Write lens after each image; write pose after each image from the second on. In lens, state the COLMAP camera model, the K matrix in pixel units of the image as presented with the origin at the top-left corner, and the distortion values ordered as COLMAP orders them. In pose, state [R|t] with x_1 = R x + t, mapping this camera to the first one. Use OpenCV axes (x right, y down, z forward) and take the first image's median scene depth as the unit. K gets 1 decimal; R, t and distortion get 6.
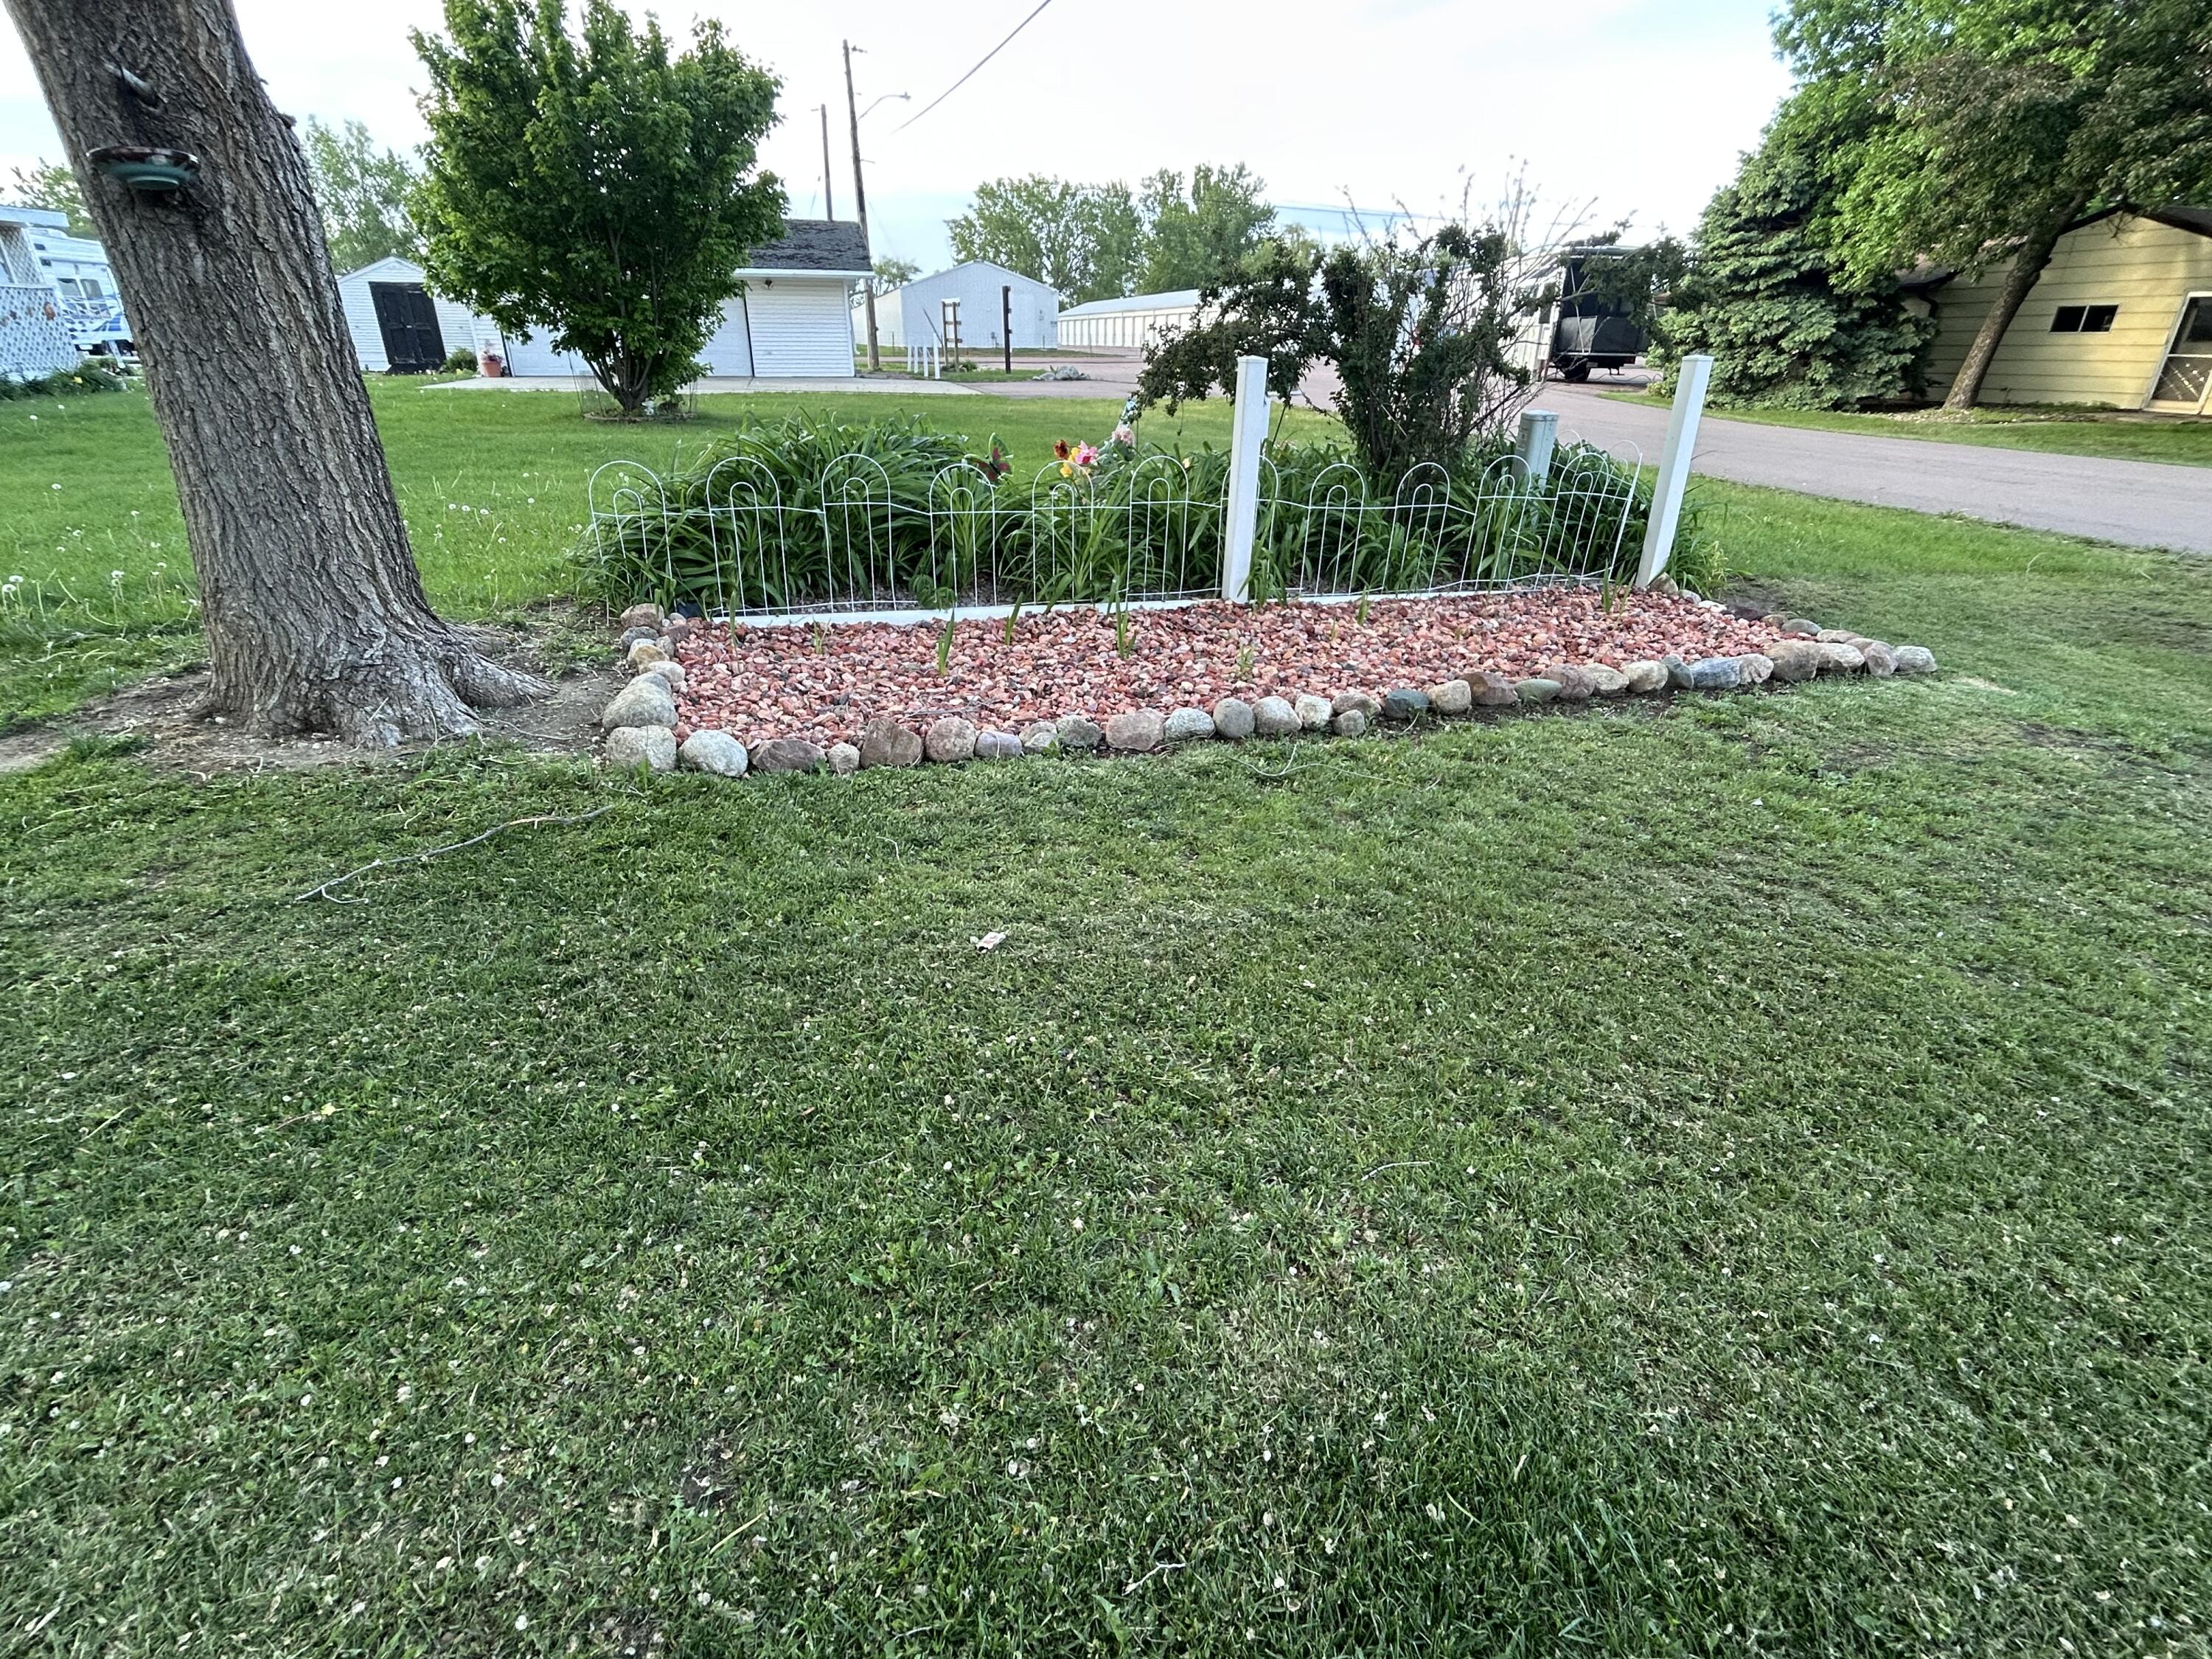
lens RADIAL K [[1007.3, 0, 1116.8], [0, 1007.3, 834.3], [0, 0, 1]] dist [0.004726, 0.000720]
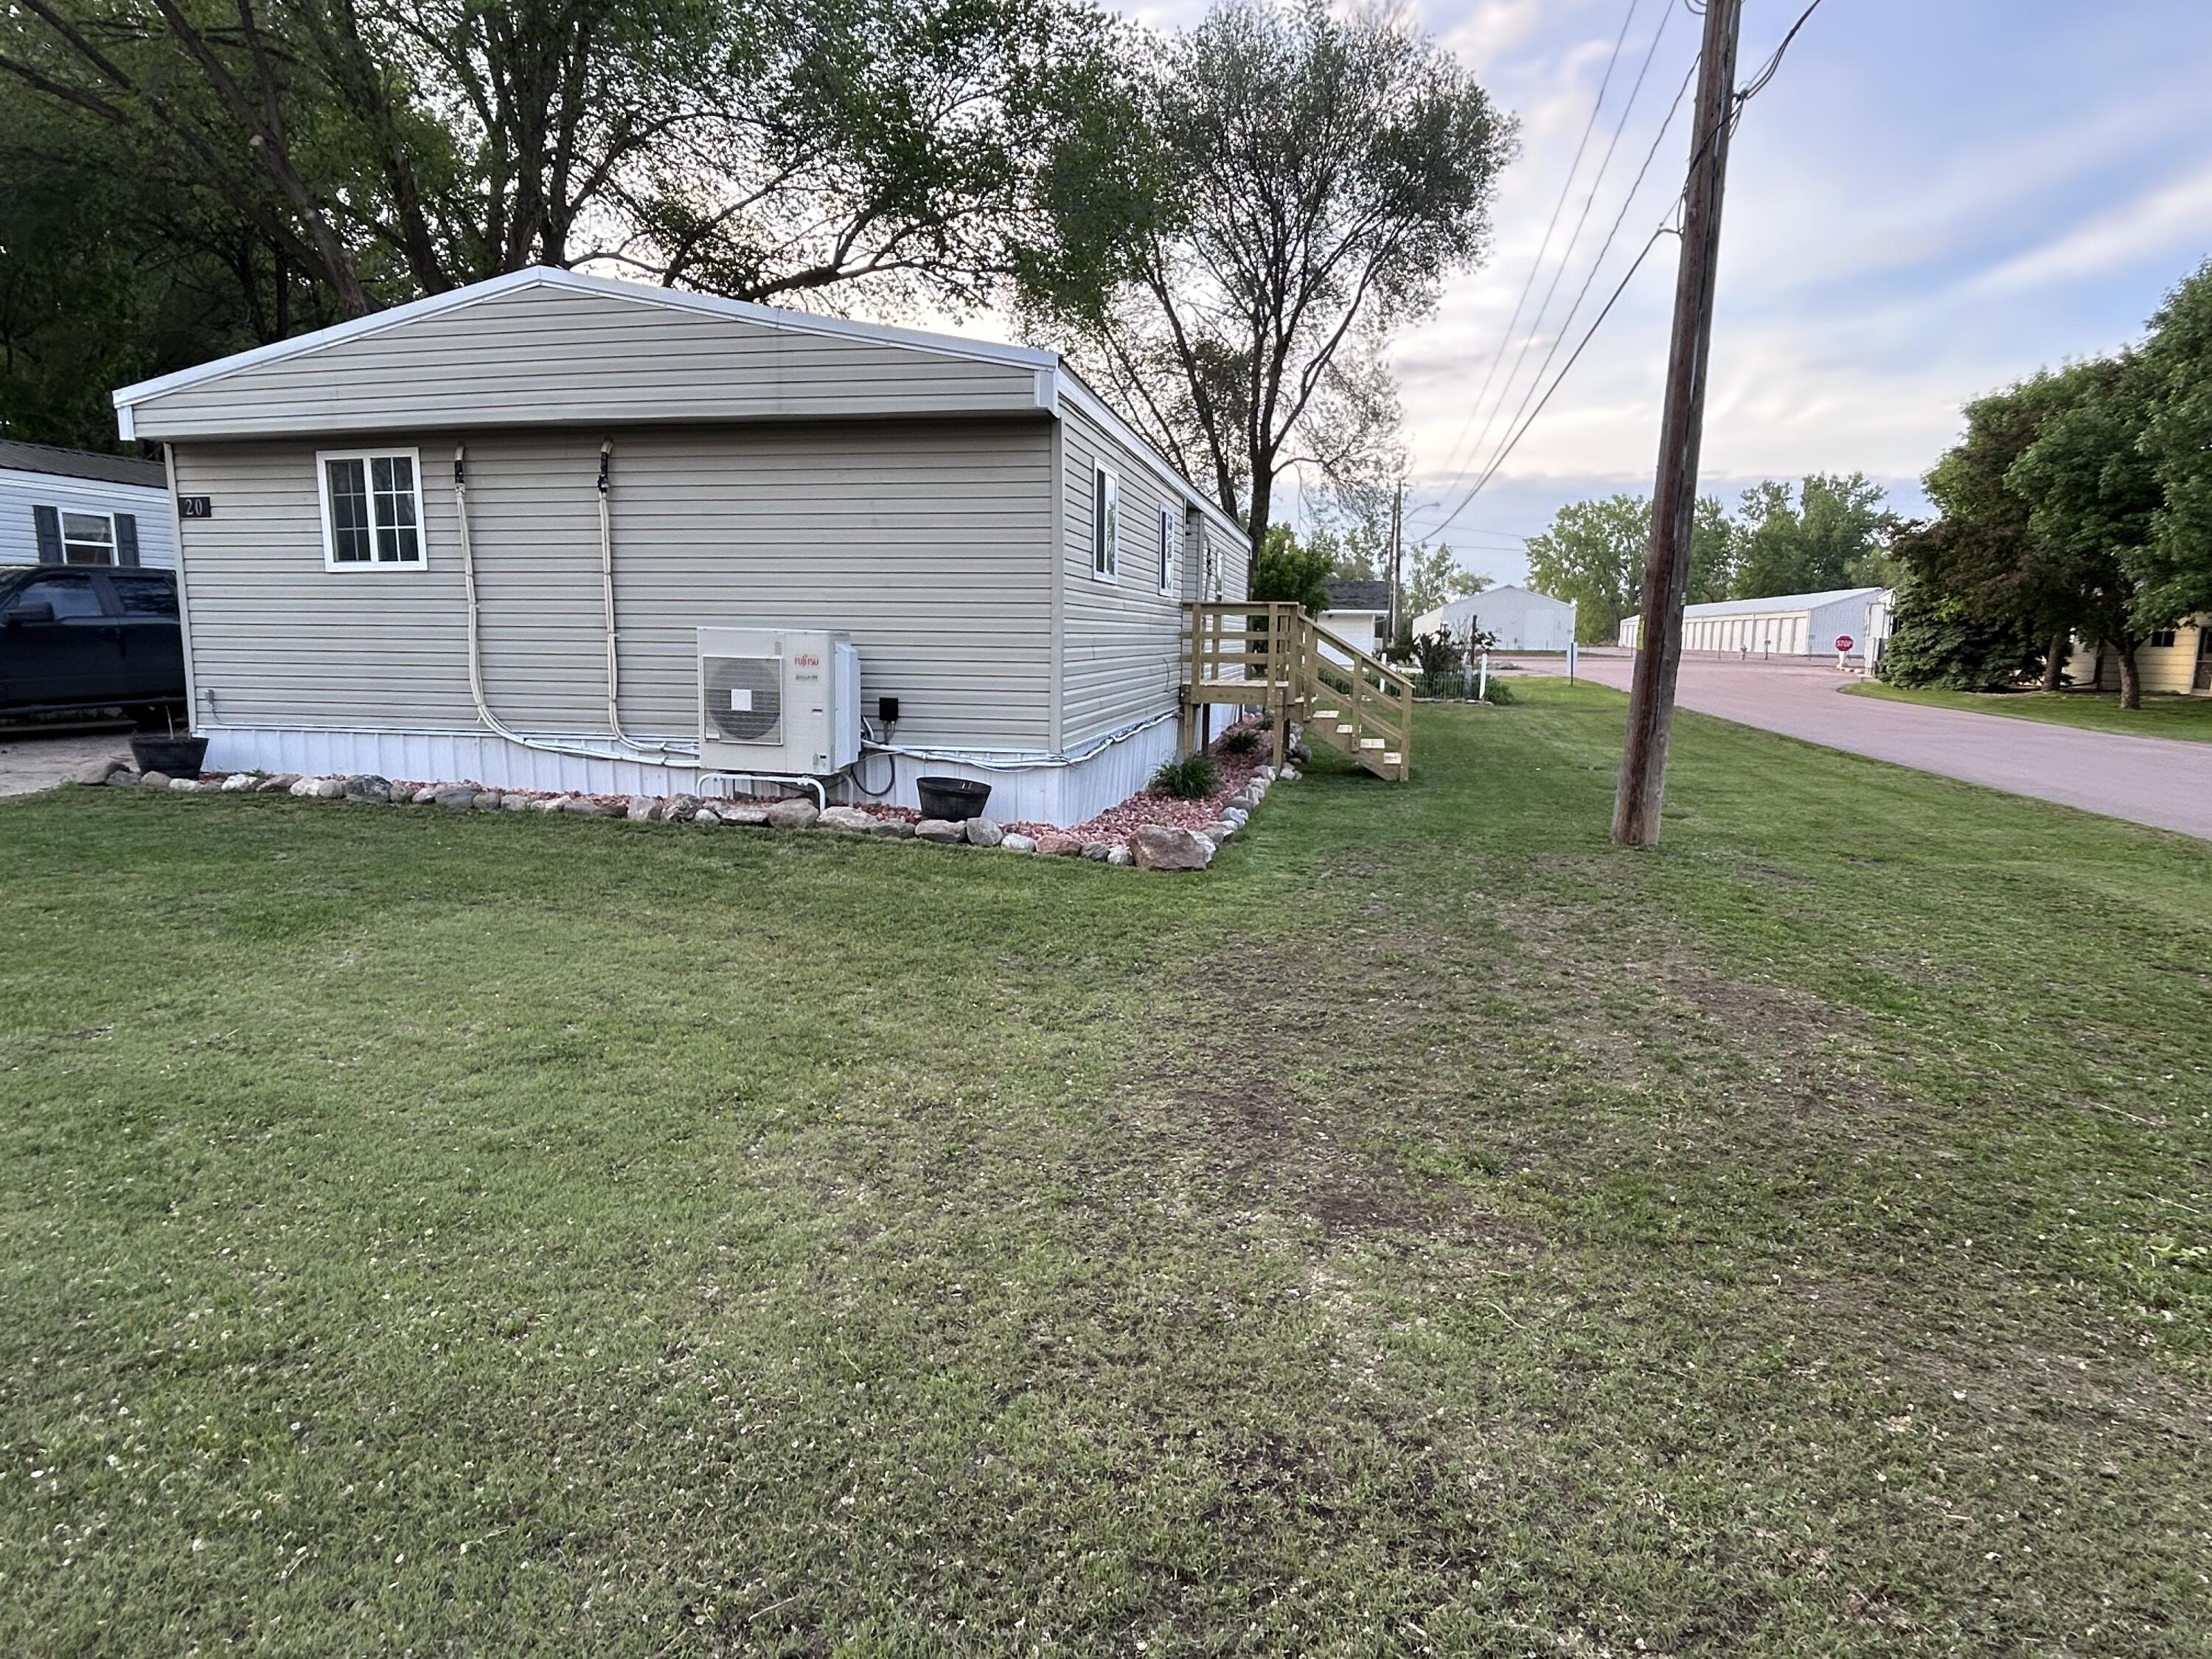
lens RADIAL K [[1214.7, 0, 1103.6], [0, 1214.7, 835.1], [0, 0, 1]] dist [-0.002335, -0.000703]
pose [[0.879596, 0.074953, -0.469779, 0.062019], [-0.209815, 0.947398, -0.241692, 0.072668], [0.426952, 0.311158, 0.849054, -0.151258]]
